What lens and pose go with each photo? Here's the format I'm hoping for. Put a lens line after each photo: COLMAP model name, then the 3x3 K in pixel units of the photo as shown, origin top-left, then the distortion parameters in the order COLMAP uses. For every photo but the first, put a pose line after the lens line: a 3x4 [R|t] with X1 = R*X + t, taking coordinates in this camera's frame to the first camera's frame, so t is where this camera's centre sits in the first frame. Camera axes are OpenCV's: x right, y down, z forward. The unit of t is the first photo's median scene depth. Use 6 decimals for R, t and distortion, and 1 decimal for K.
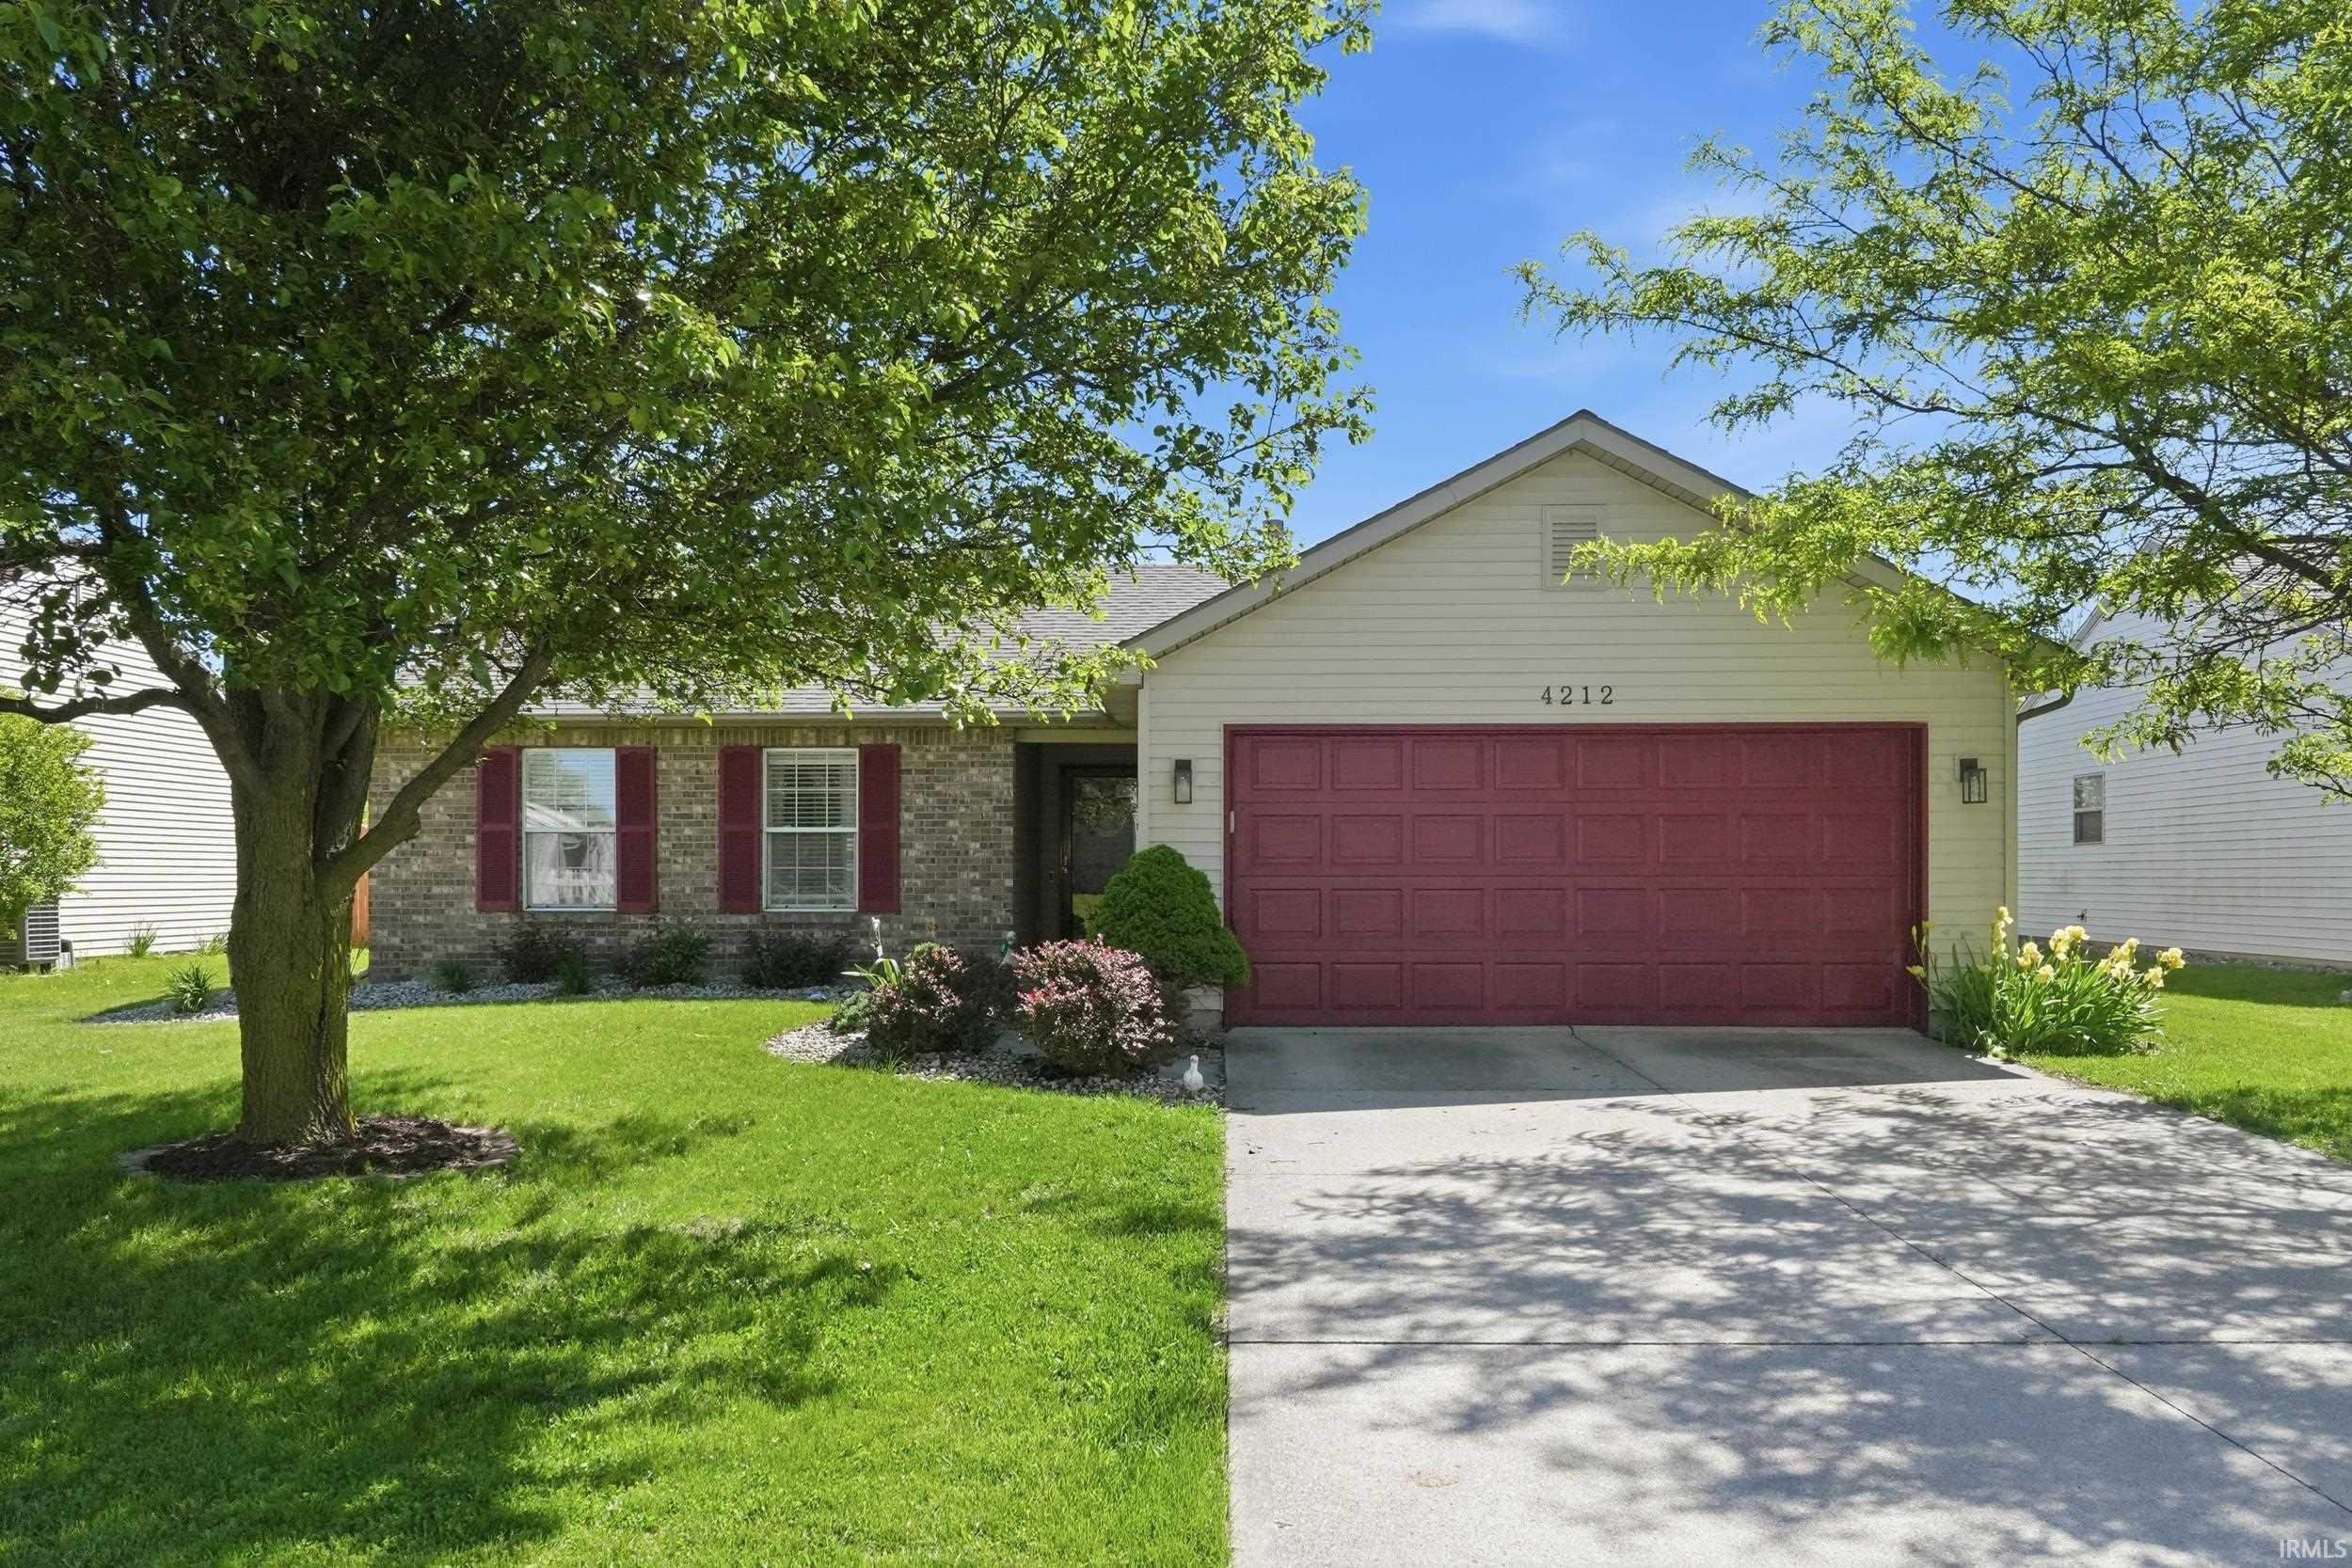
lens RADIAL K [[1745.4, 0, 1177.3], [0, 1745.4, 776.6], [0, 0, 1]] dist [-0.003440, 0.001296]
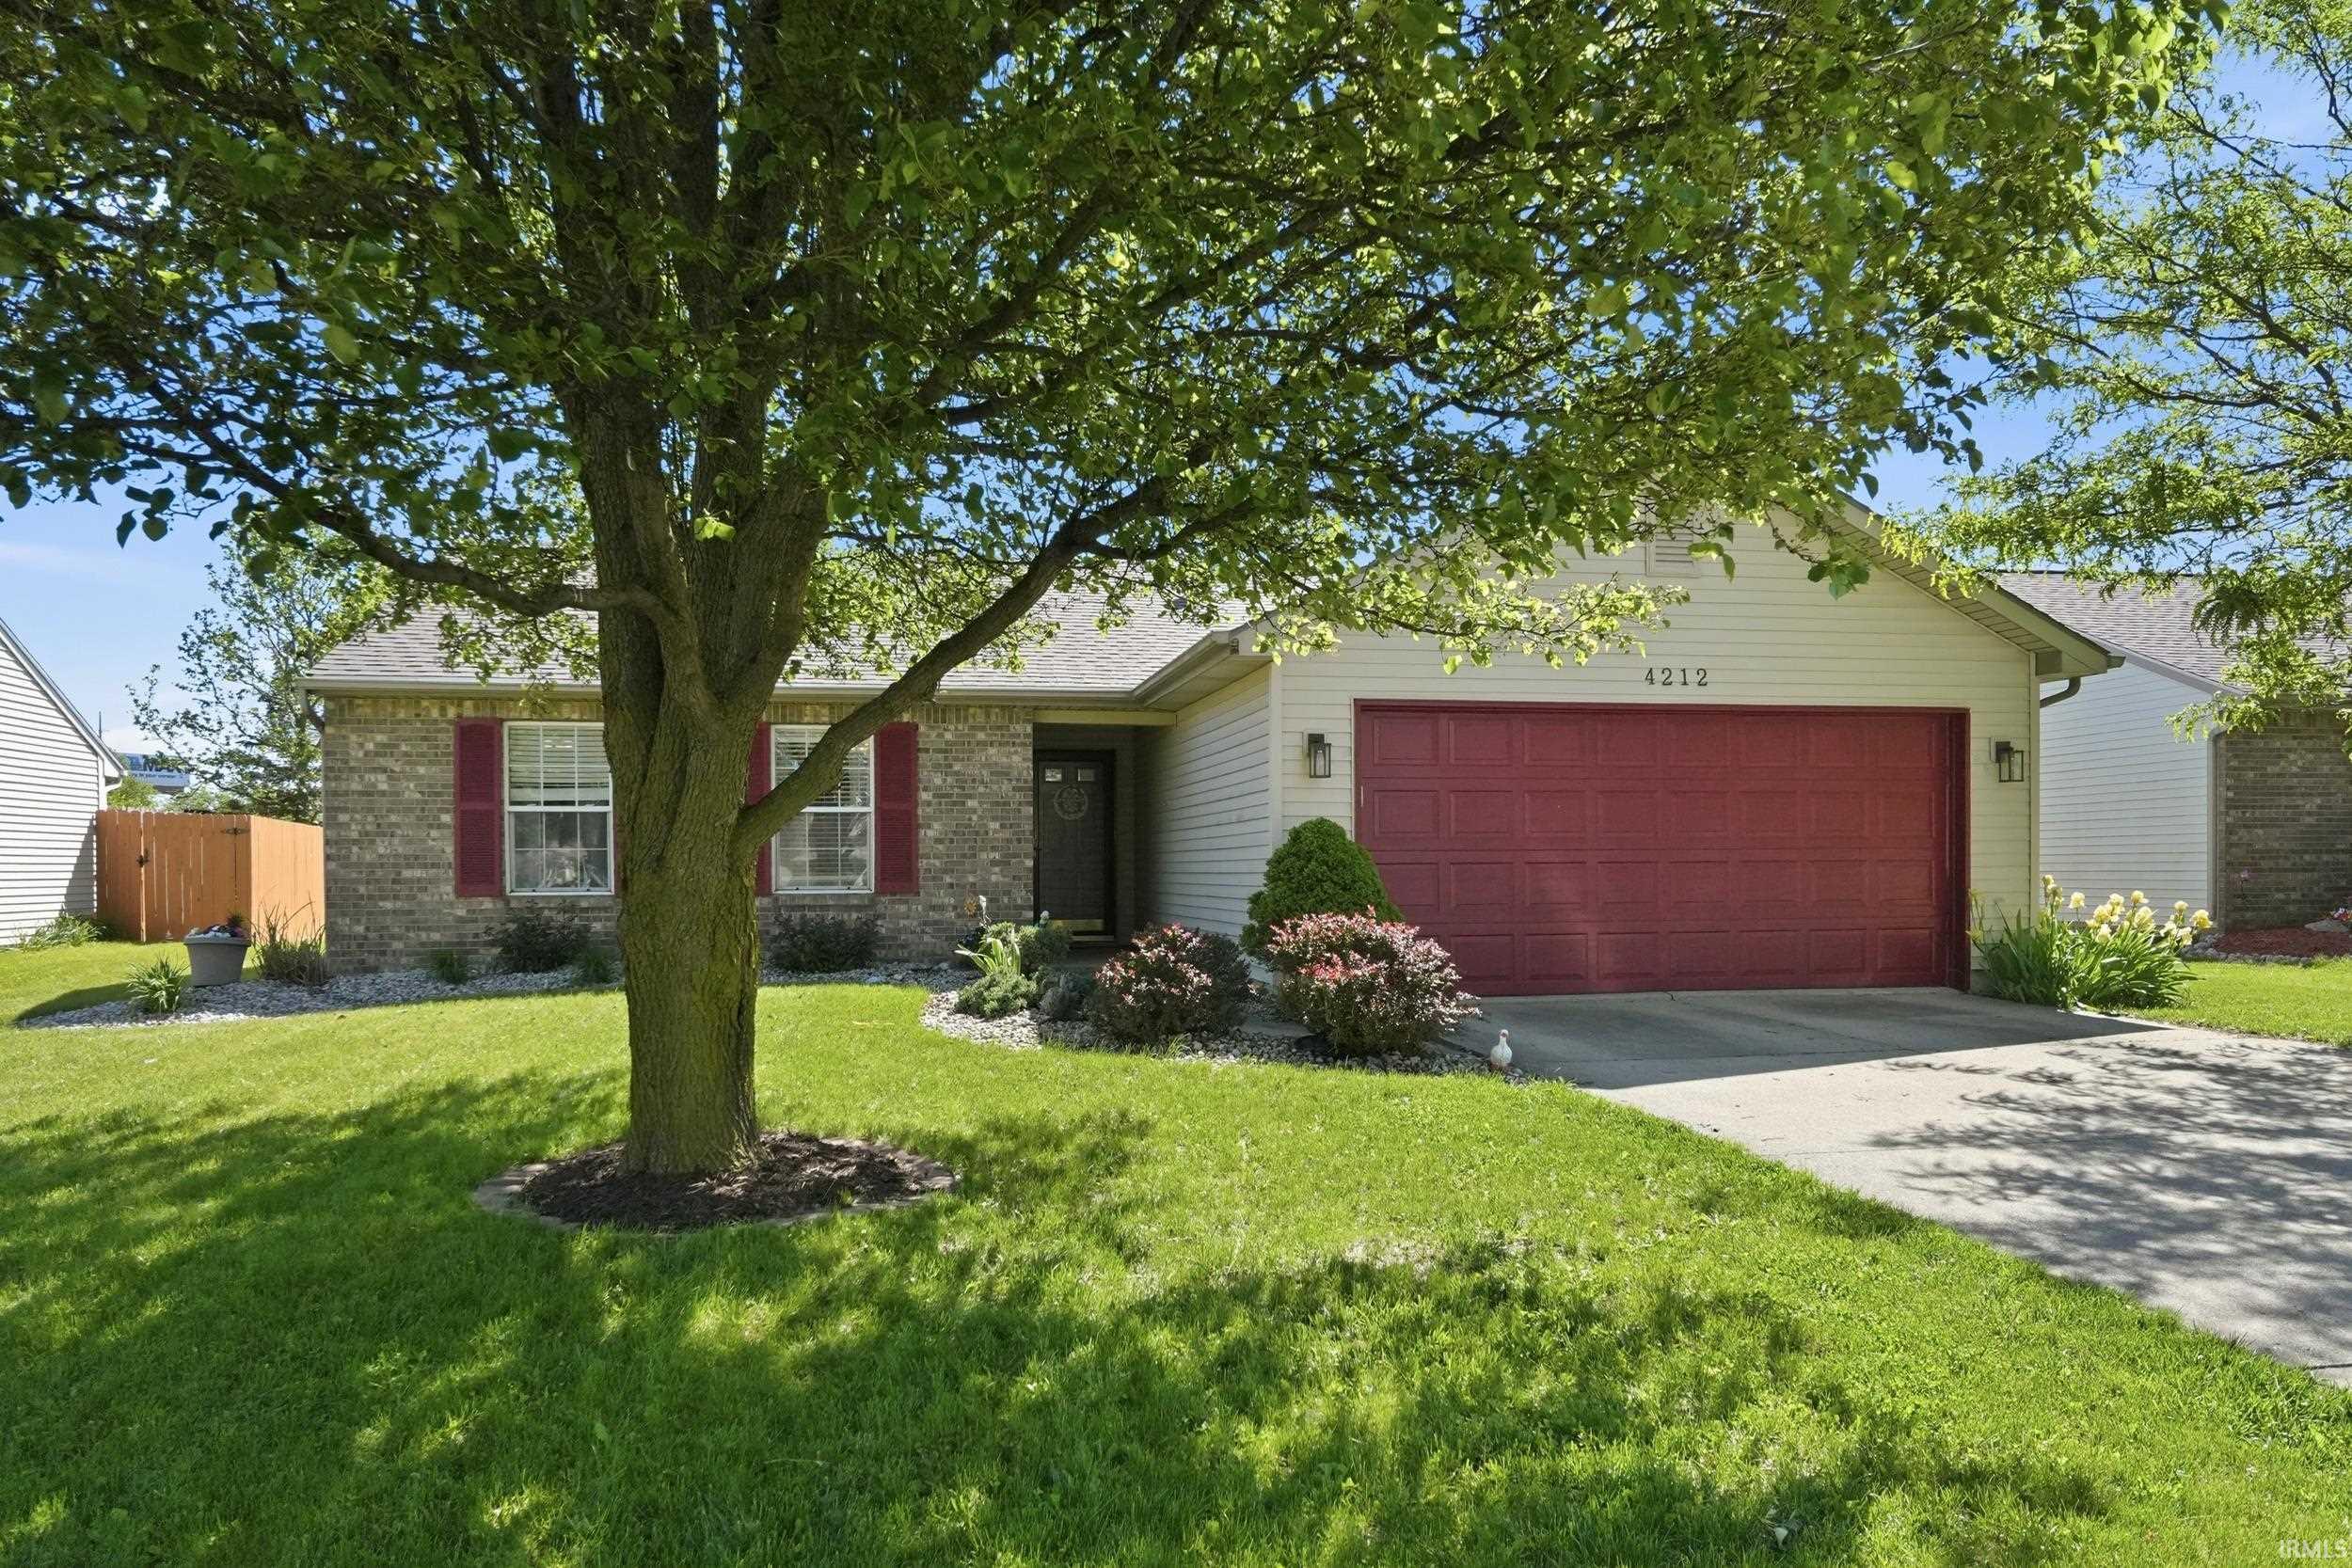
lens RADIAL K [[1536.9, 0, 1175.3], [0, 1536.9, 792.2], [0, 0, 1]] dist [-0.007900, 0.002102]
pose [[0.977515, 0.004731, 0.210812, -0.261413], [-0.006098, 0.999964, 0.005836, 0.019289], [-0.210777, -0.006990, 0.977509, 0.161578]]
